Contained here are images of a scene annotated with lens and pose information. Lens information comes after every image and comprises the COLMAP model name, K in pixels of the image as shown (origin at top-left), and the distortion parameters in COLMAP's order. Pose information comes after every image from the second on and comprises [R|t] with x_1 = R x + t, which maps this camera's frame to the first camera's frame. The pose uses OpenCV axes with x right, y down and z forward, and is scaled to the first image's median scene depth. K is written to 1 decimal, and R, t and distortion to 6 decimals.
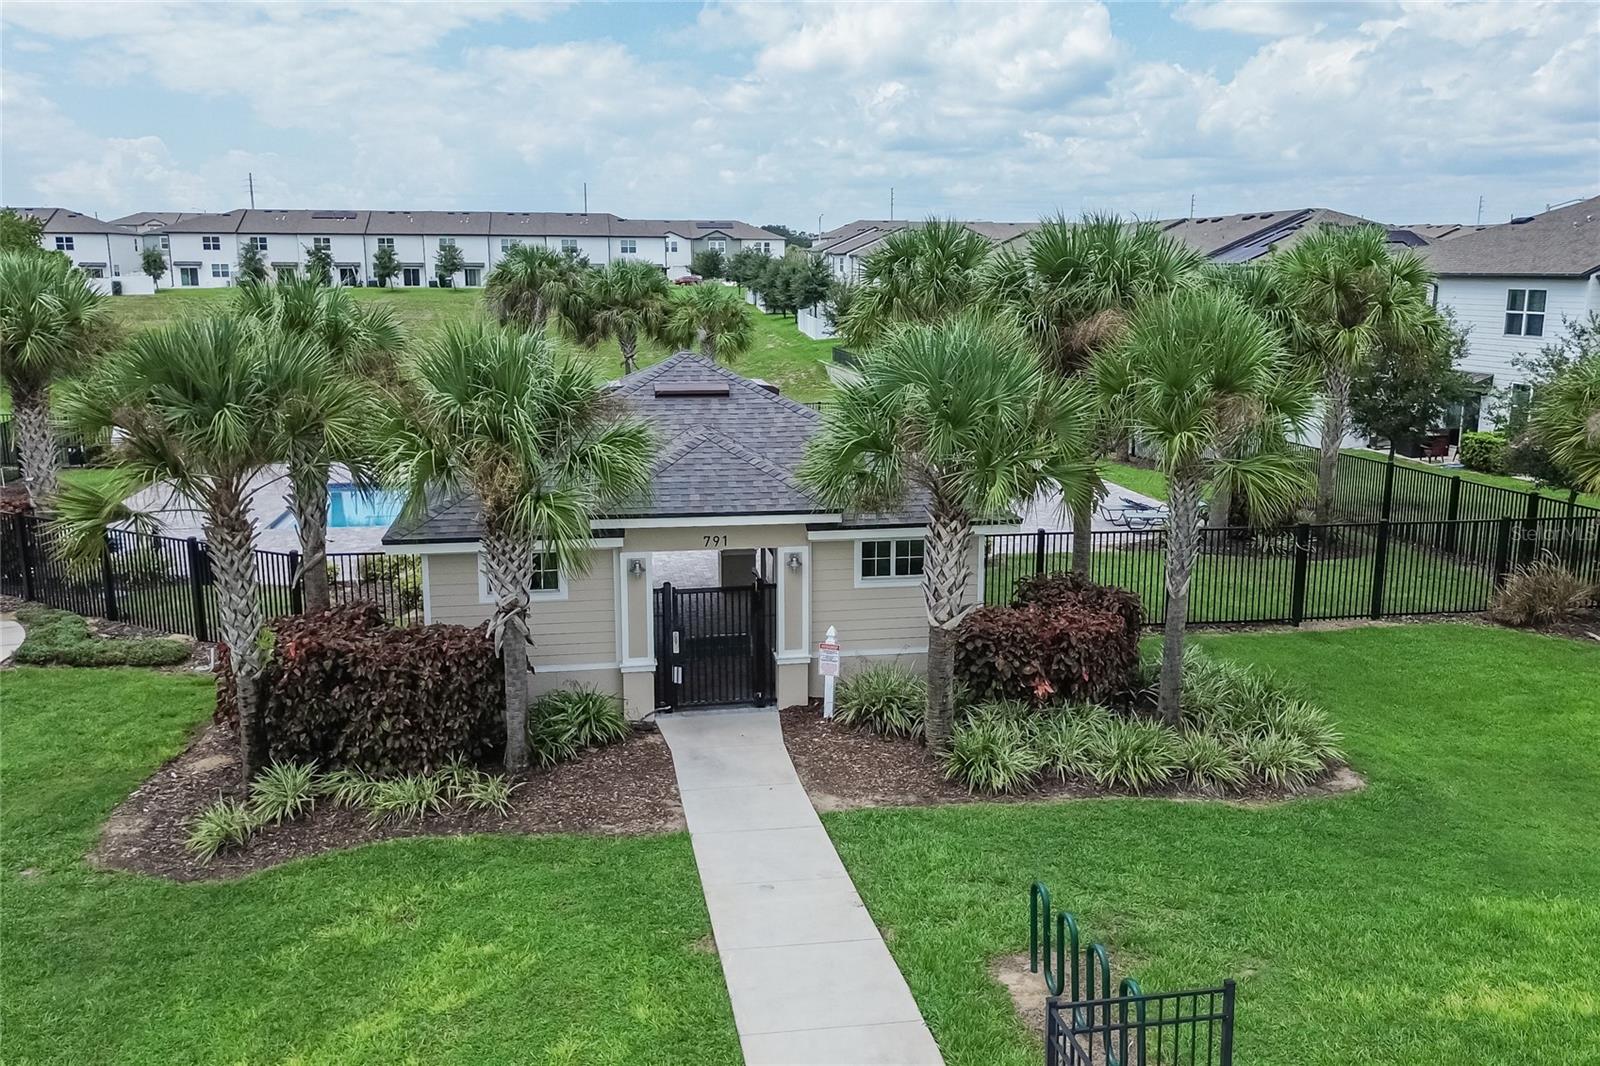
lens RADIAL K [[1336.3, 0, 794.9], [0, 1336.3, 536.3], [0, 0, 1]] dist [0.075002, -0.077850]
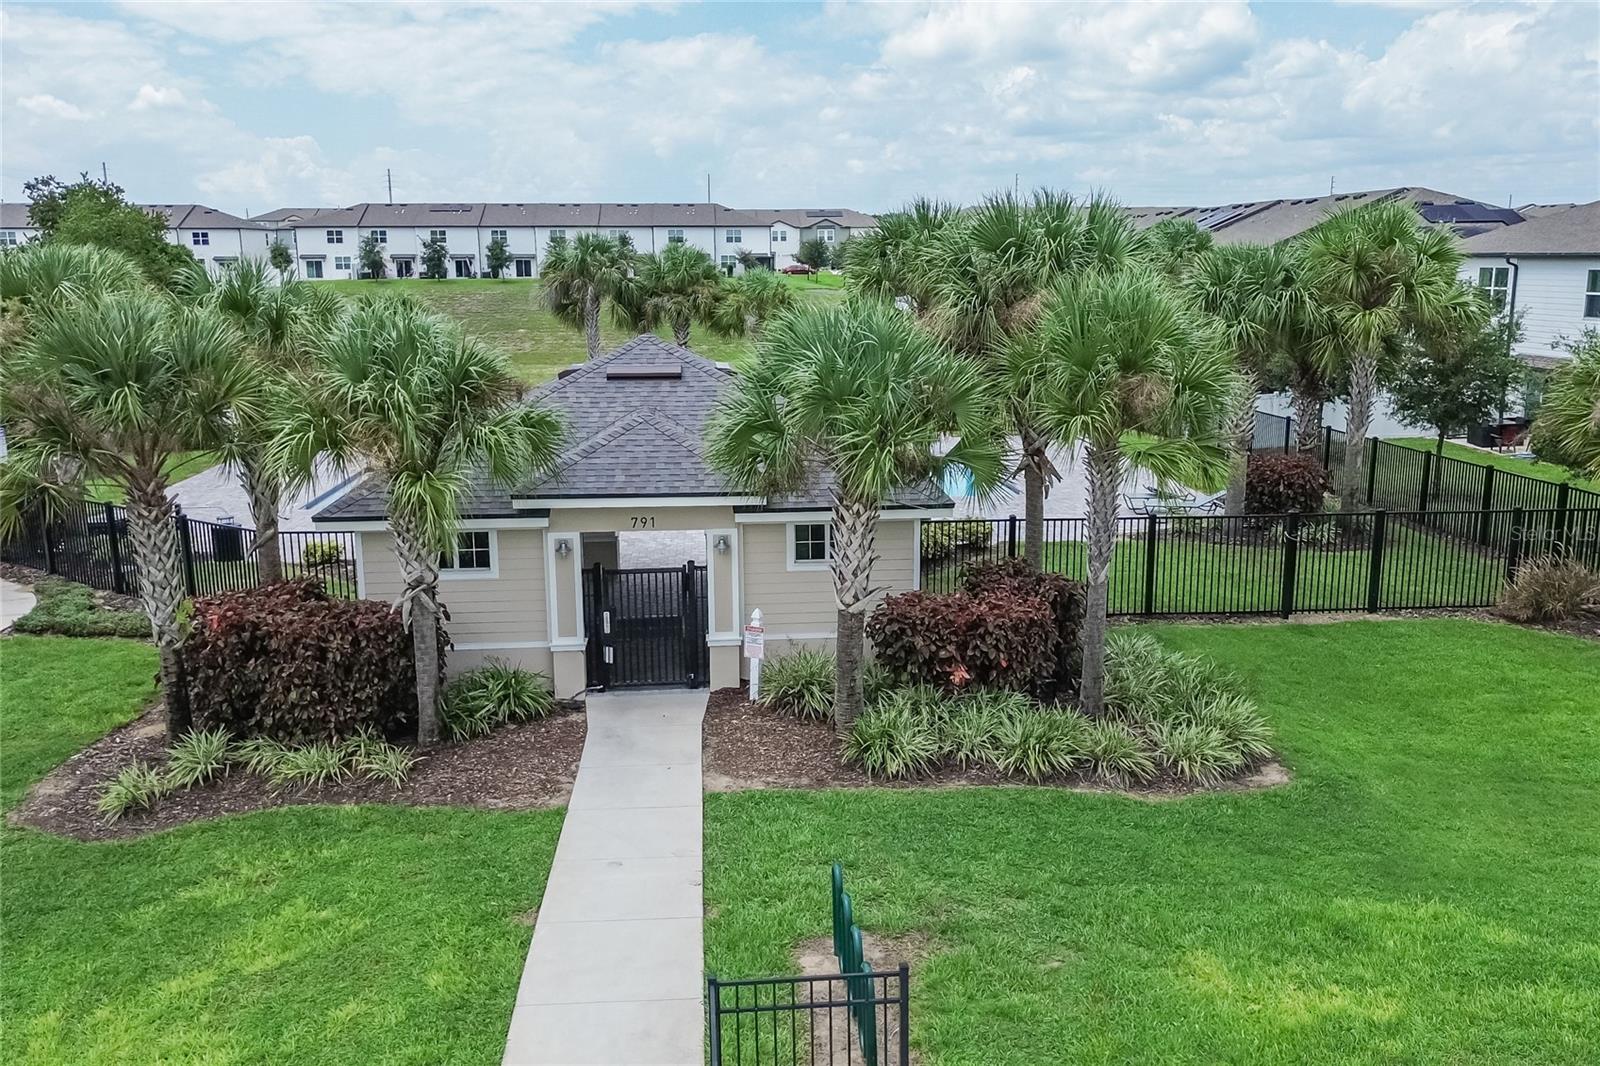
lens RADIAL K [[1336.3, 0, 804.7], [0, 1336.3, 532.4], [0, 0, 1]] dist [0.075002, -0.077850]
pose [[0.995703, 0.011201, -0.091927, 0.131504], [-0.010755, 0.999928, 0.005346, 0.003881], [0.091981, -0.004334, 0.995751, 0.007313]]
